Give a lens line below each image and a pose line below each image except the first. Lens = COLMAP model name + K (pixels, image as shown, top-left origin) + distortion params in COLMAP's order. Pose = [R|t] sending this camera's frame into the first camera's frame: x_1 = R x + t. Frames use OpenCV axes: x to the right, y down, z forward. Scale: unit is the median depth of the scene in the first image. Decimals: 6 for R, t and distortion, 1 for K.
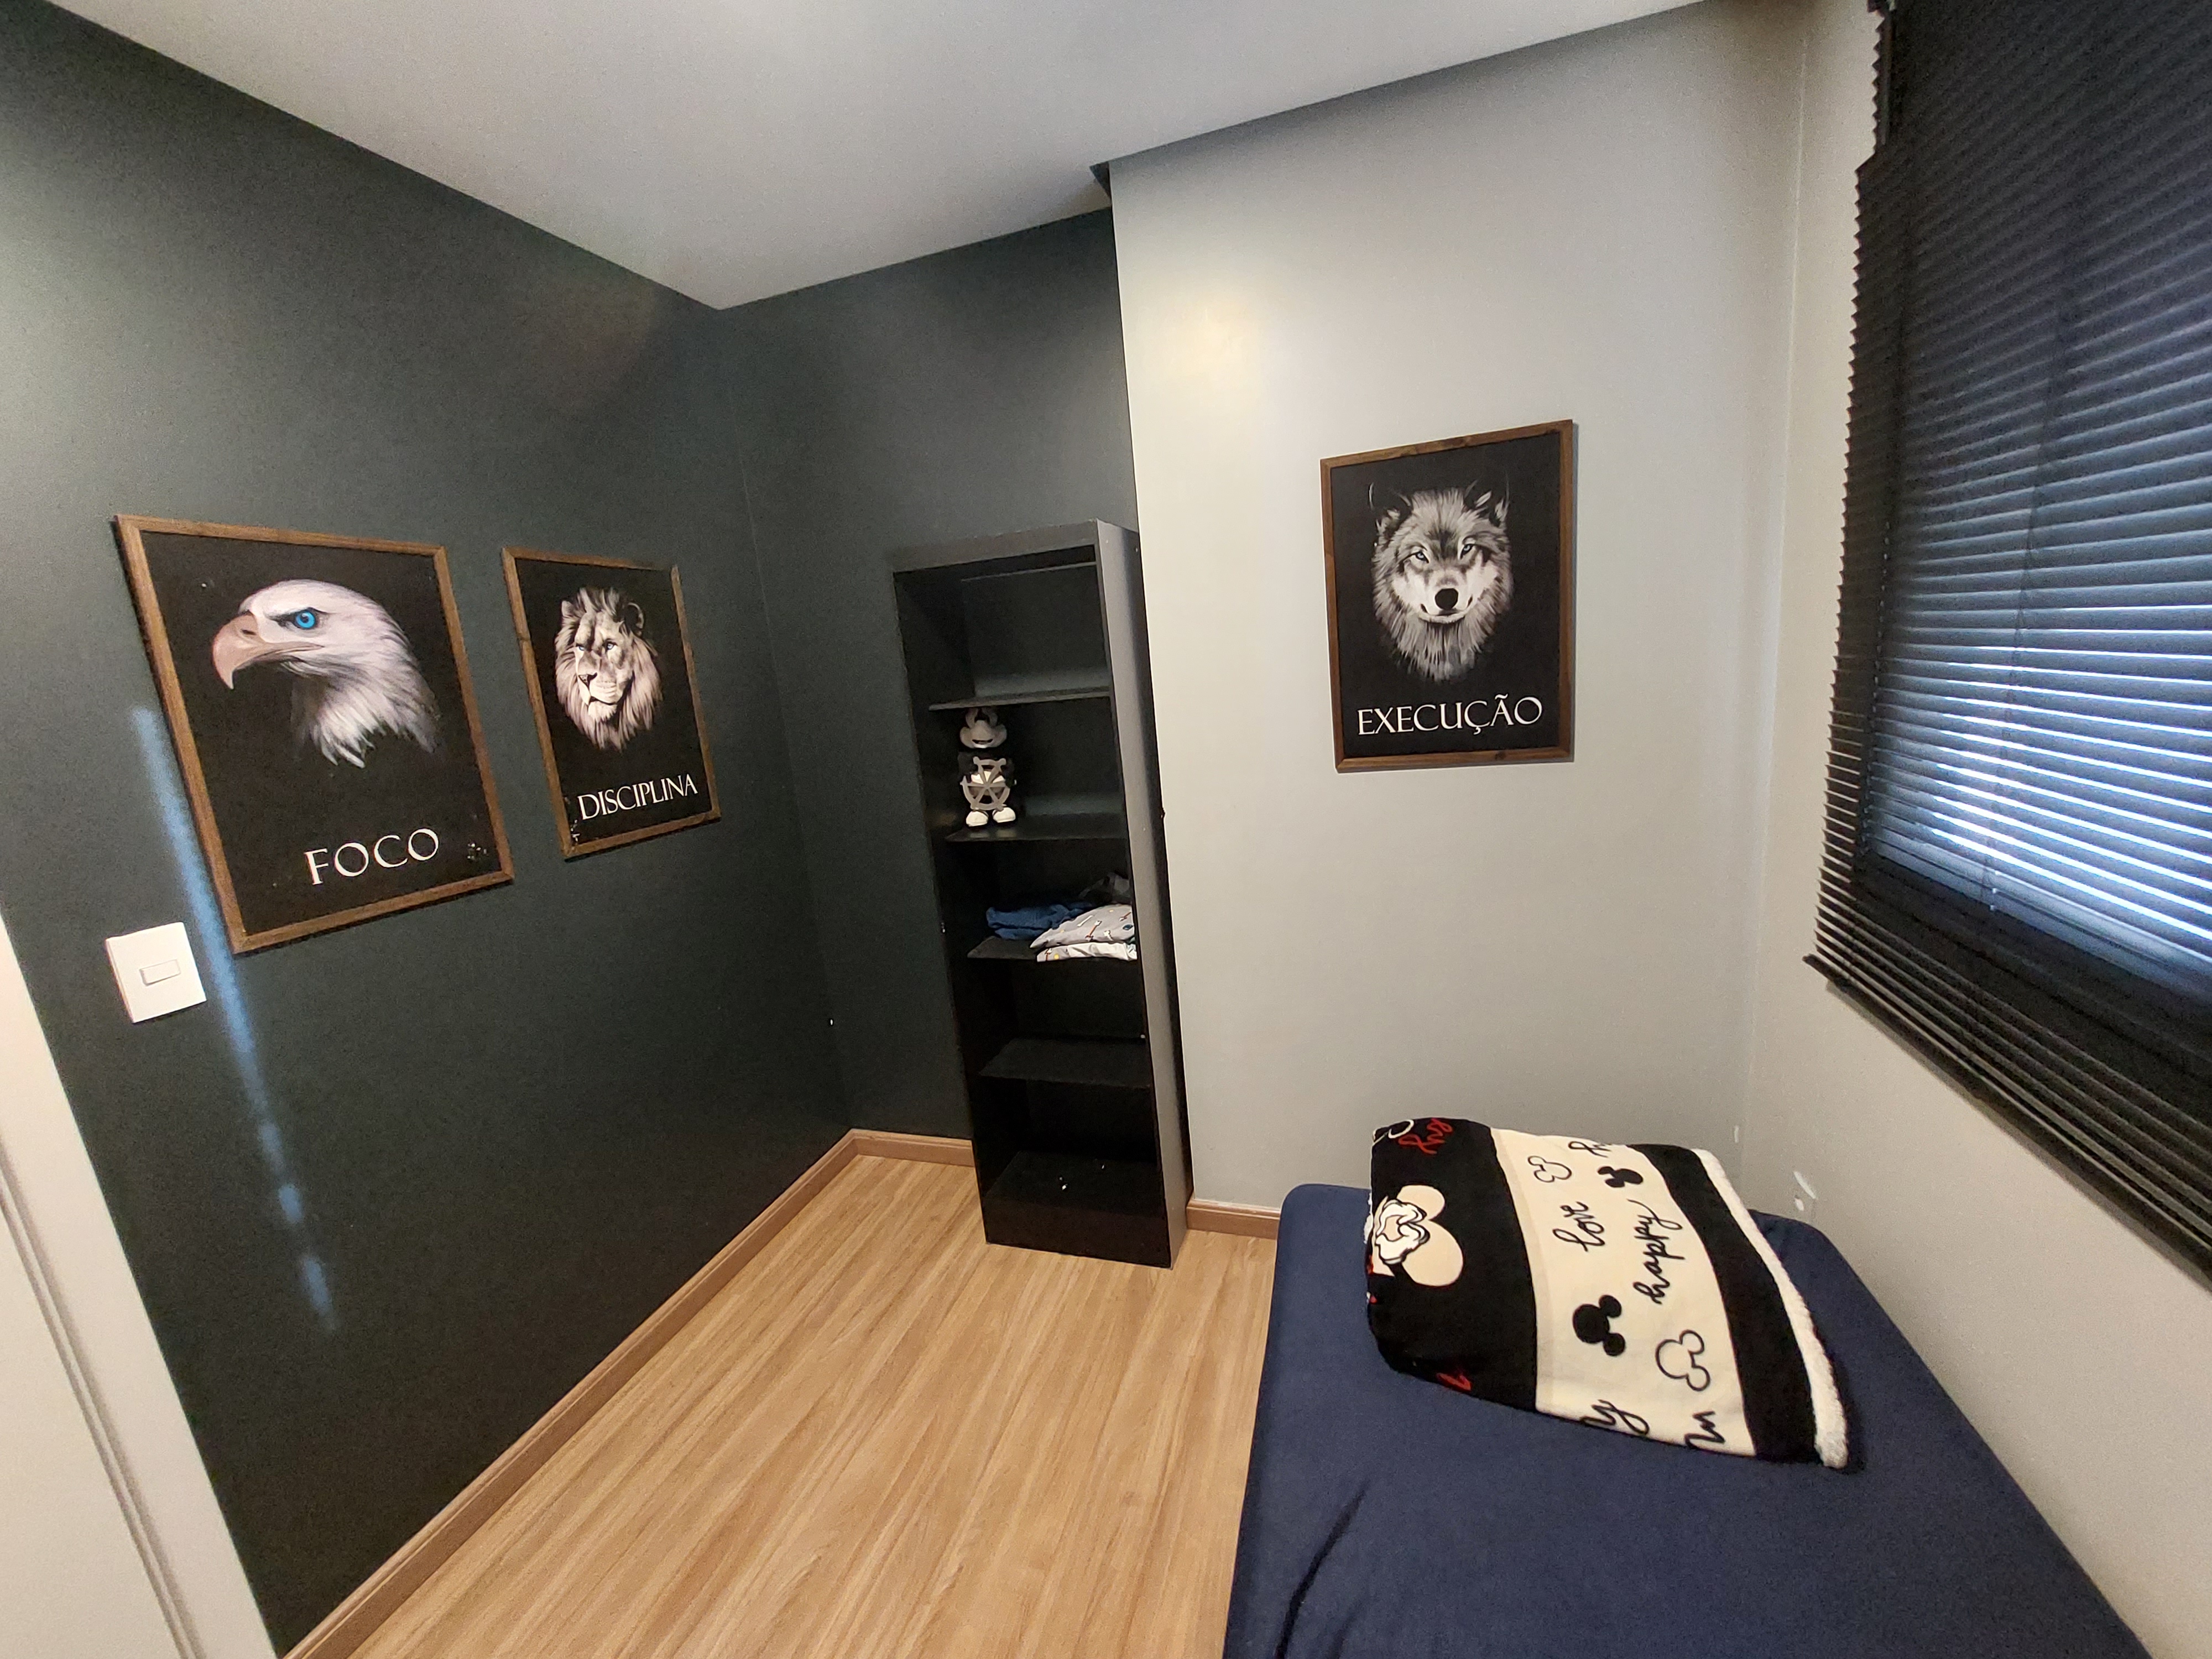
lens RADIAL K [[883.0, 0, 1112.4], [0, 883.0, 837.1], [0, 0, 1]] dist [-0.010841, -0.002003]
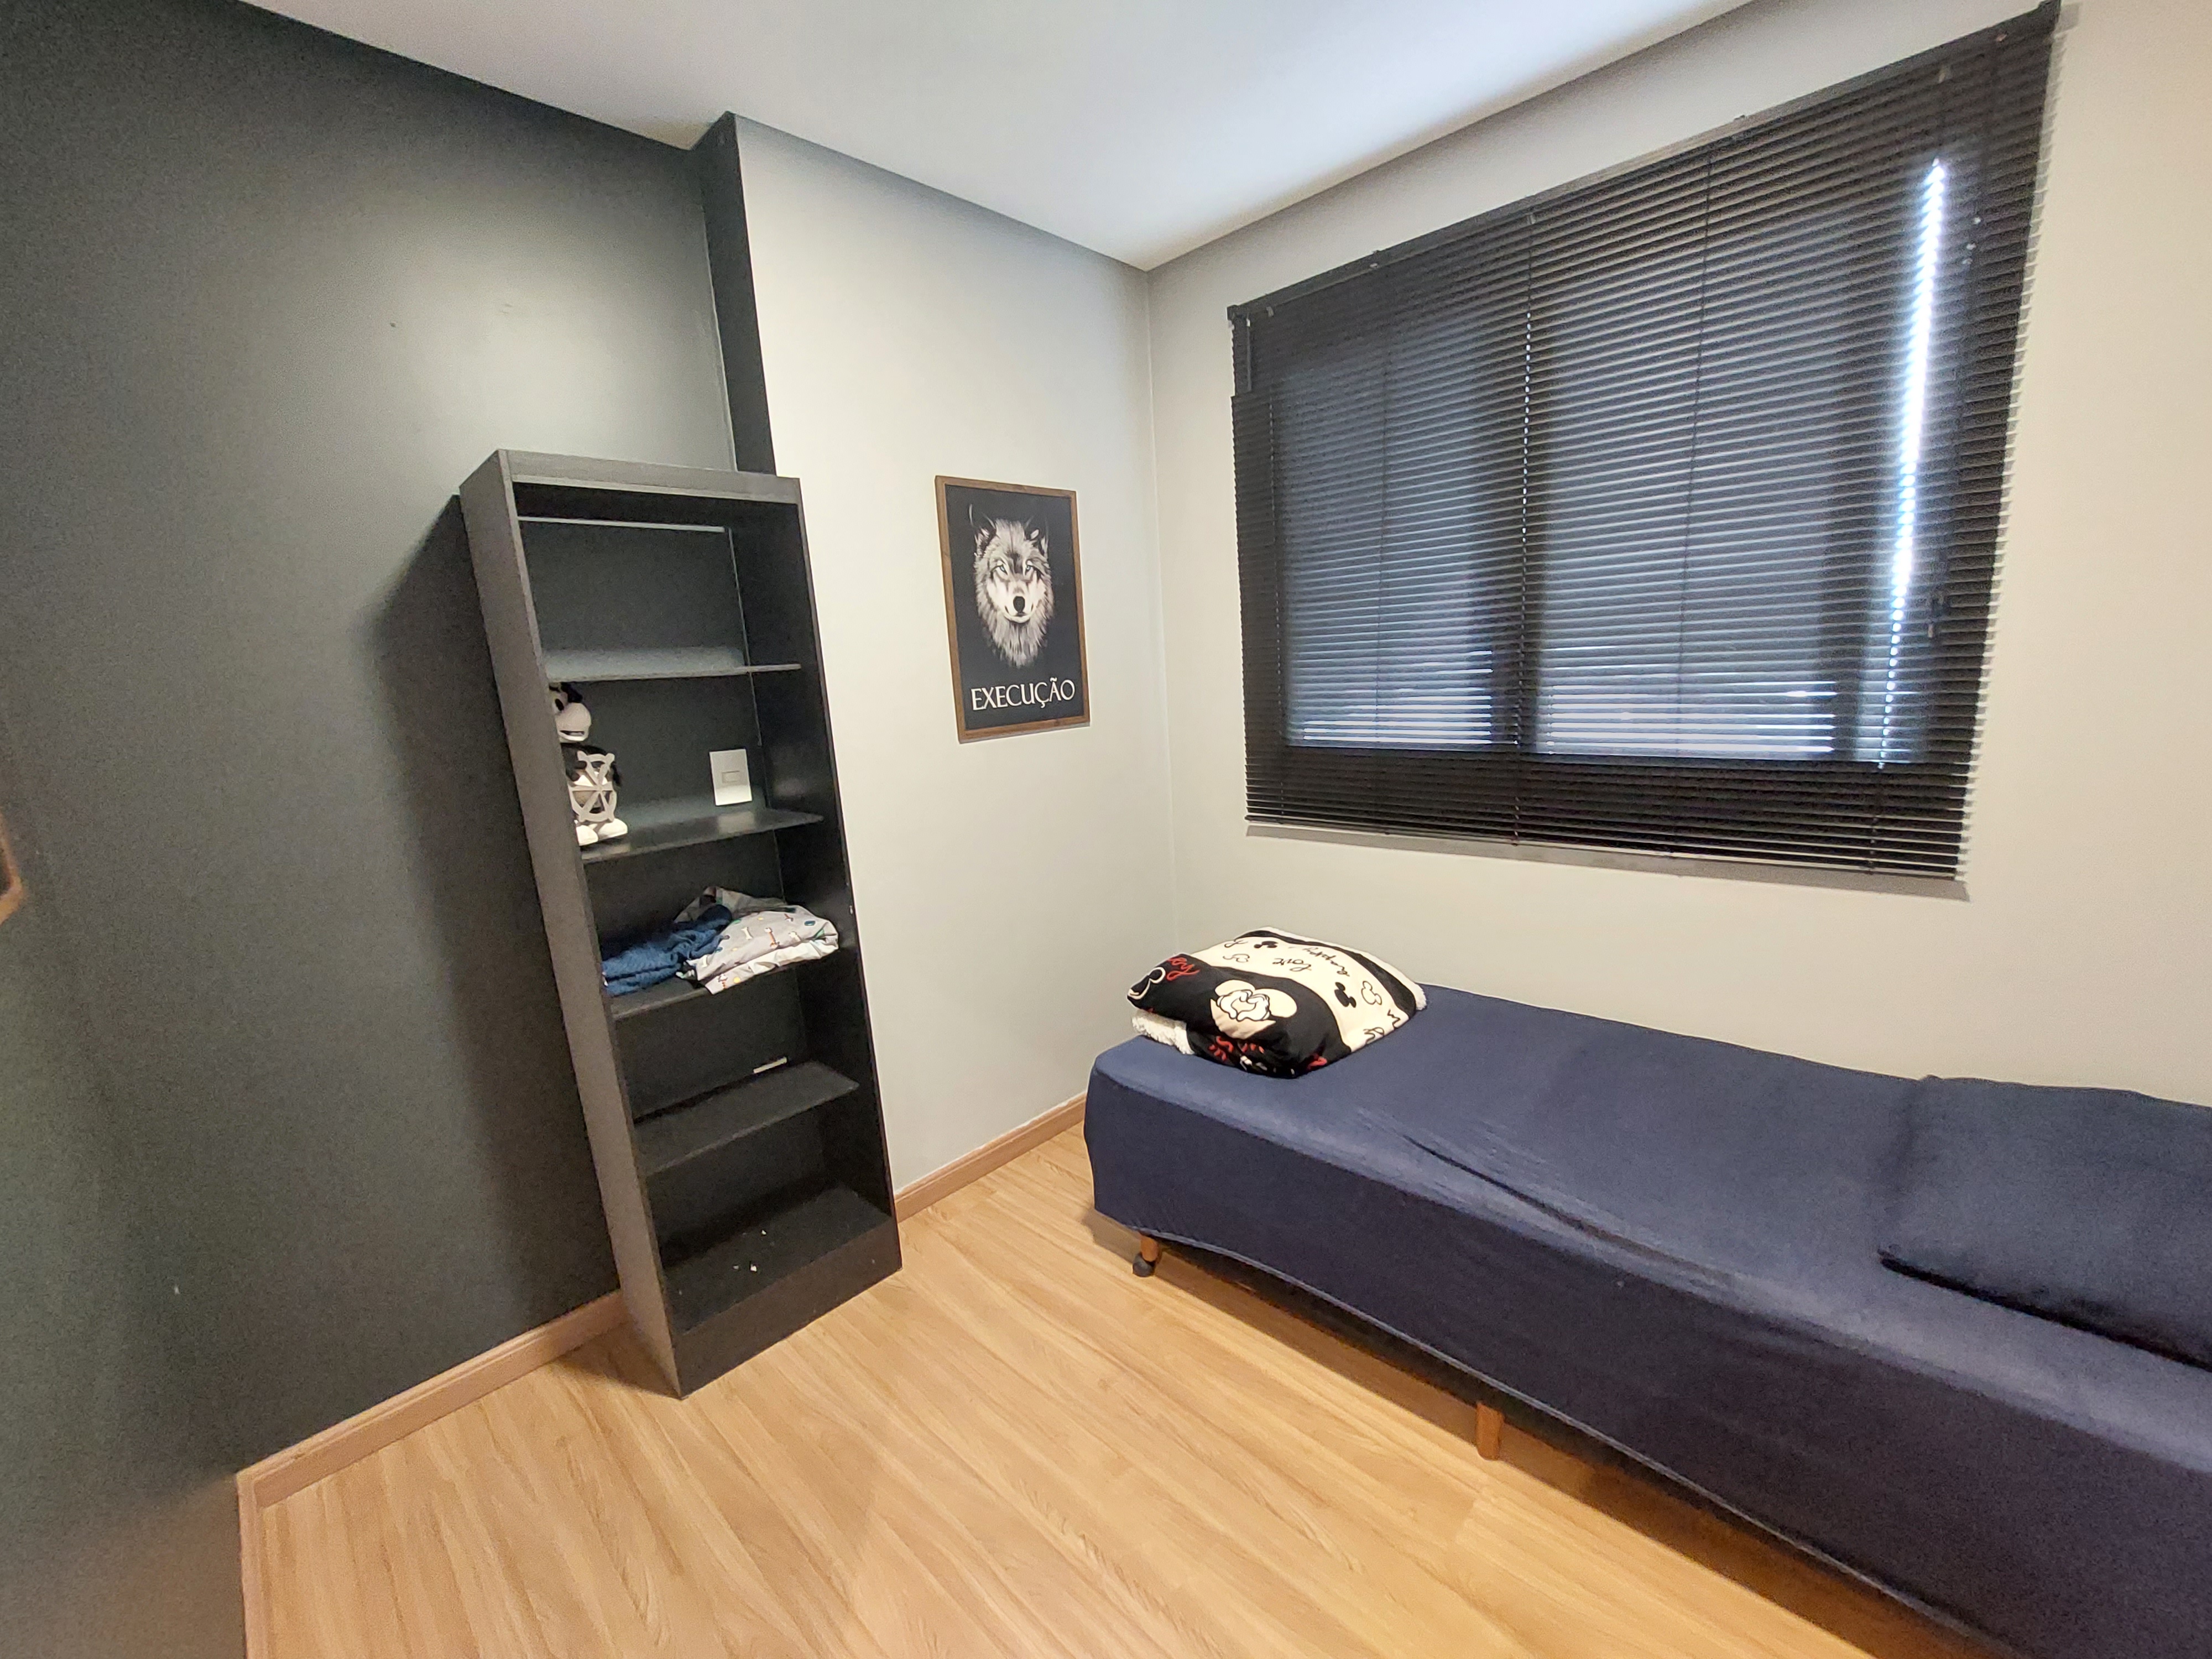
lens RADIAL K [[883.0, 0, 1122.5], [0, 883.0, 825.2], [0, 0, 1]] dist [-0.010841, -0.002003]
pose [[0.443130, -0.105116, 0.890273, -0.742460], [0.200615, 0.979543, 0.015800, 0.060565], [-0.873721, 0.171601, 0.455153, 0.320789]]
